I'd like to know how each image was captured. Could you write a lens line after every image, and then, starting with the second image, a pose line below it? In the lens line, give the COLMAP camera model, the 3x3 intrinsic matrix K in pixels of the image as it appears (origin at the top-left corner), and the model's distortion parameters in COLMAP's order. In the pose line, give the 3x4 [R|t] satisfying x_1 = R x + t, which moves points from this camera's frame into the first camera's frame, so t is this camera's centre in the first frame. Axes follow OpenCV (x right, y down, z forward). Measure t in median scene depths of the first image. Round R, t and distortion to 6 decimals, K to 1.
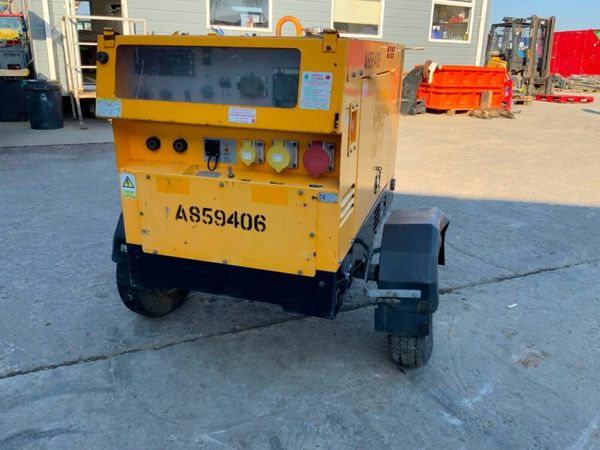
lens RADIAL K [[497.3, 0, 300.0], [0, 497.3, 225.0], [0, 0, 1]] dist [0.054153, -0.109671]
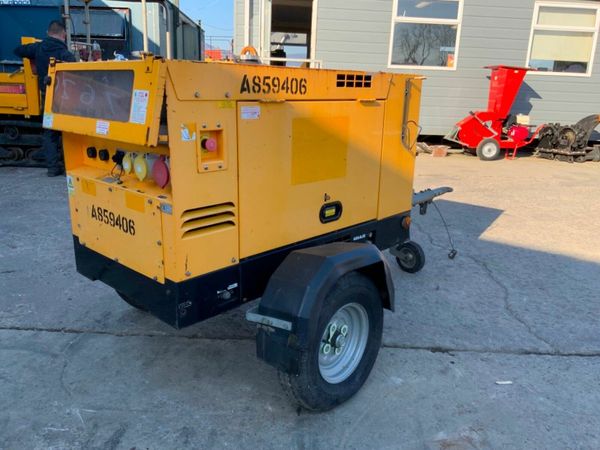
lens RADIAL K [[497.3, 0, 300.0], [0, 497.3, 225.0], [0, 0, 1]] dist [0.054153, -0.109671]
pose [[0.902162, 0.117267, -0.415154, 0.640310], [-0.148034, 0.988065, -0.042593, -0.014806], [0.405204, 0.099882, 0.908754, 0.132937]]
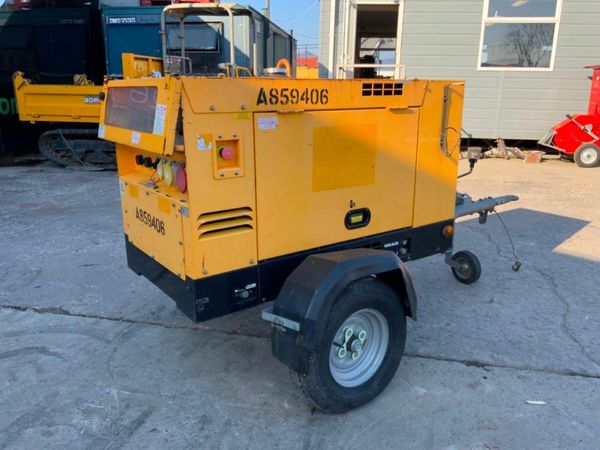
lens RADIAL K [[497.3, 0, 300.0], [0, 497.3, 225.0], [0, 0, 1]] dist [0.054153, -0.109671]
pose [[0.804384, 0.135677, -0.578410, 0.801191], [-0.181266, 0.983200, -0.021455, -0.040850], [0.565782, 0.122104, 0.815464, 0.178781]]
